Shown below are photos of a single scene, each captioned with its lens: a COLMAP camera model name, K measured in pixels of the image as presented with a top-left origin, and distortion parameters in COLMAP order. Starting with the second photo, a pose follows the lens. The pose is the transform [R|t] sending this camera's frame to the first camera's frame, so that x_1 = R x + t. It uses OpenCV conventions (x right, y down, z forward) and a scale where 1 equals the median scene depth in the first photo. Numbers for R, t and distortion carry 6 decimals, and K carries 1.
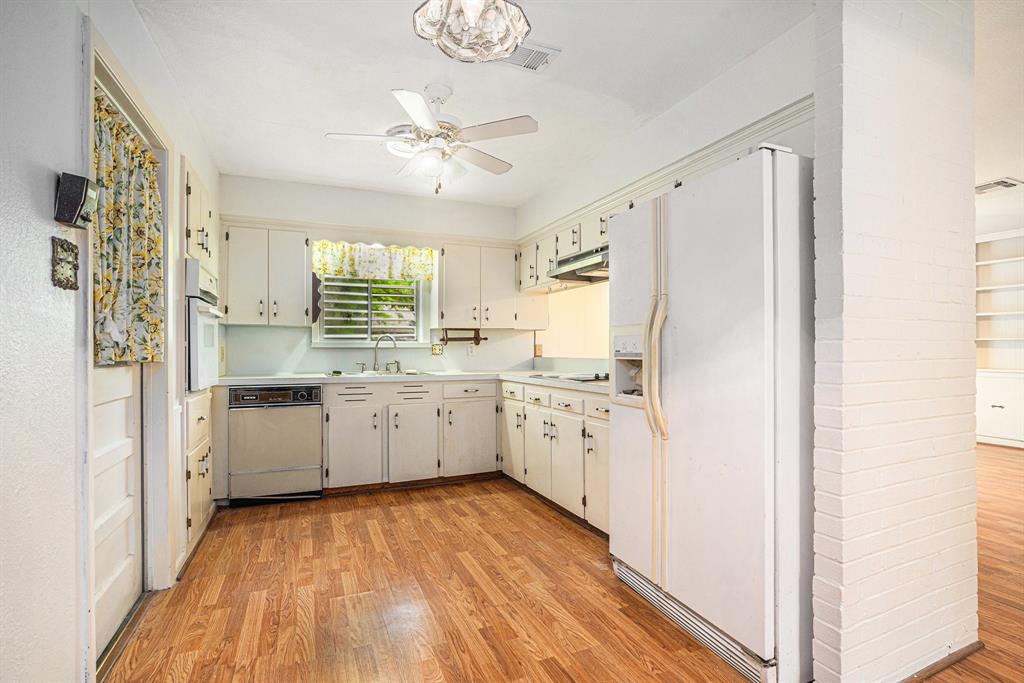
lens RADIAL K [[478.8, 0, 510.5], [0, 478.8, 365.6], [0, 0, 1]] dist [-0.022082, 0.000049]
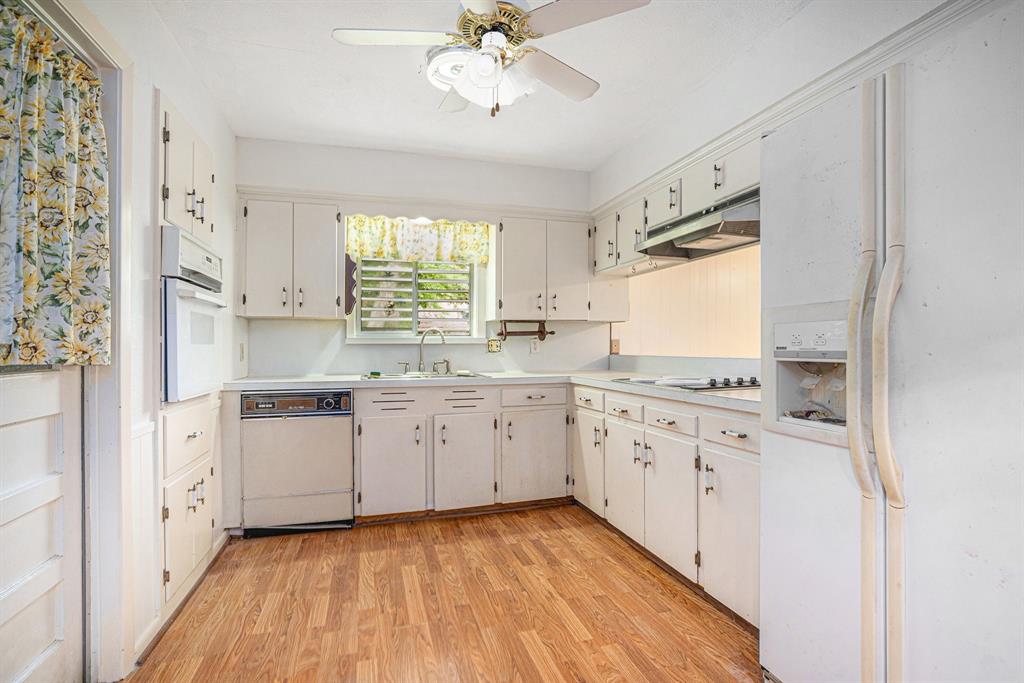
lens RADIAL K [[476.1, 0, 491.6], [0, 476.1, 342.8], [0, 0, 1]] dist [-0.053367, 0.020683]
pose [[0.987434, -0.003988, -0.157983, -0.036613], [-0.002212, 0.999235, -0.039053, -0.009106], [0.158018, 0.038911, 0.986669, 0.250344]]
